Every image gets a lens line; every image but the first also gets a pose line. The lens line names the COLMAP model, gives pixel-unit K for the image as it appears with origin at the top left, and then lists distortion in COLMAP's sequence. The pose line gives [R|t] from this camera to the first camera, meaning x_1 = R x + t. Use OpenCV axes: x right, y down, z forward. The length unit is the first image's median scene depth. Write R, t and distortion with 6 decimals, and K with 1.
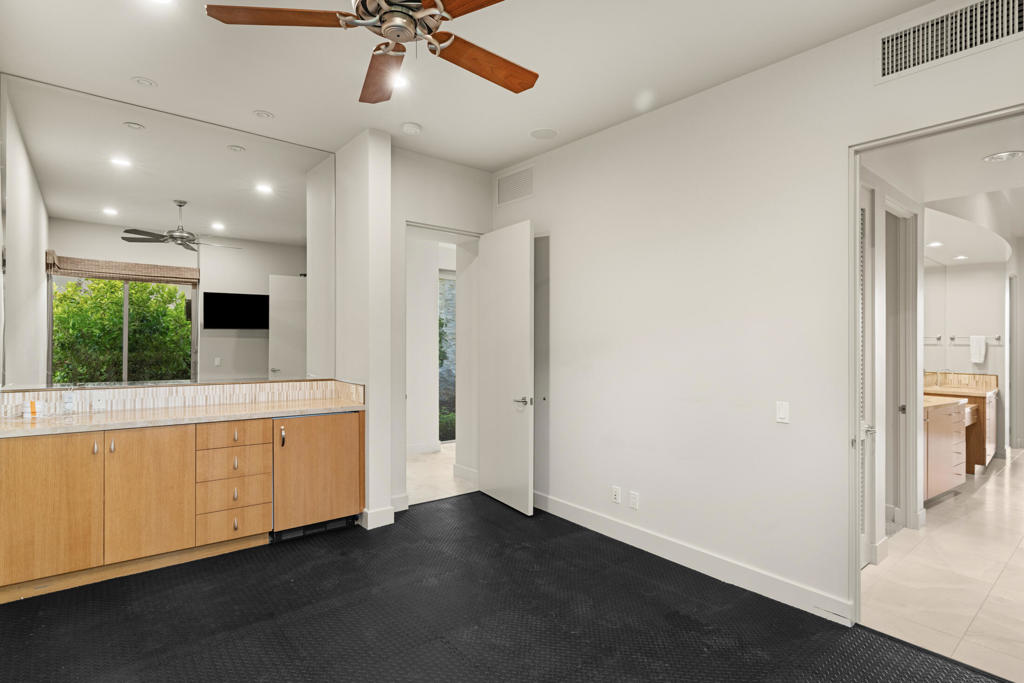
lens RADIAL K [[519.8, 0, 513.4], [0, 519.8, 340.5], [0, 0, 1]] dist [-0.000483, -0.000047]
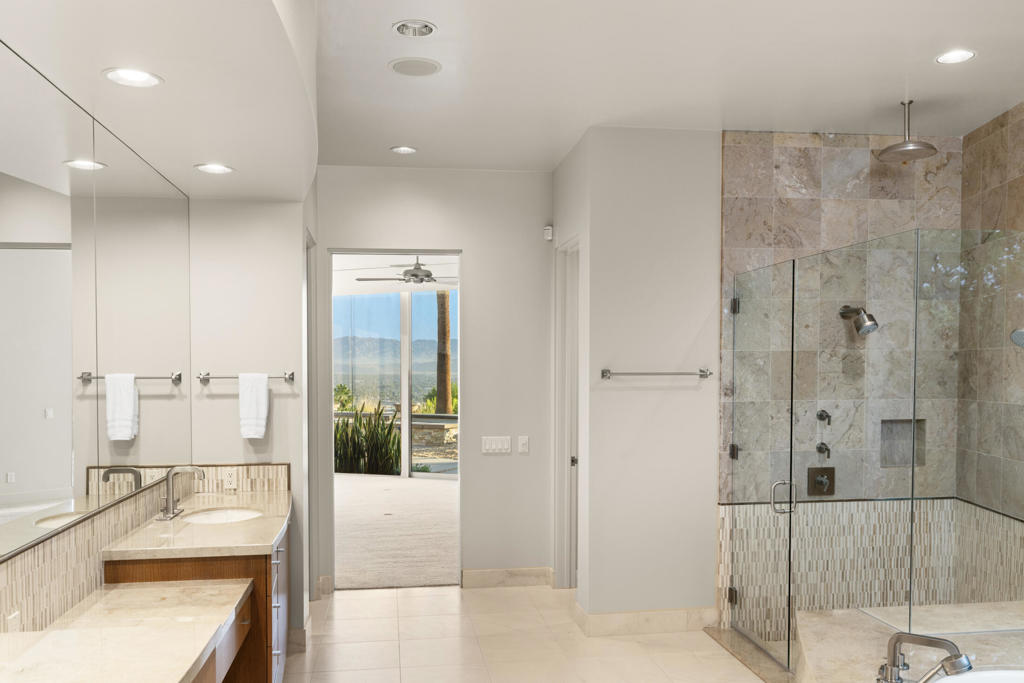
lens RADIAL K [[857.5, 0, 512.4], [0, 857.5, 346.6], [0, 0, 1]] dist [0.008308, 0.001225]
pose [[0.525291, 0.002701, 0.850919, 0.417398], [0.011090, 0.999888, -0.010020, -0.021207], [-0.850851, 0.014700, 0.525202, 0.461784]]
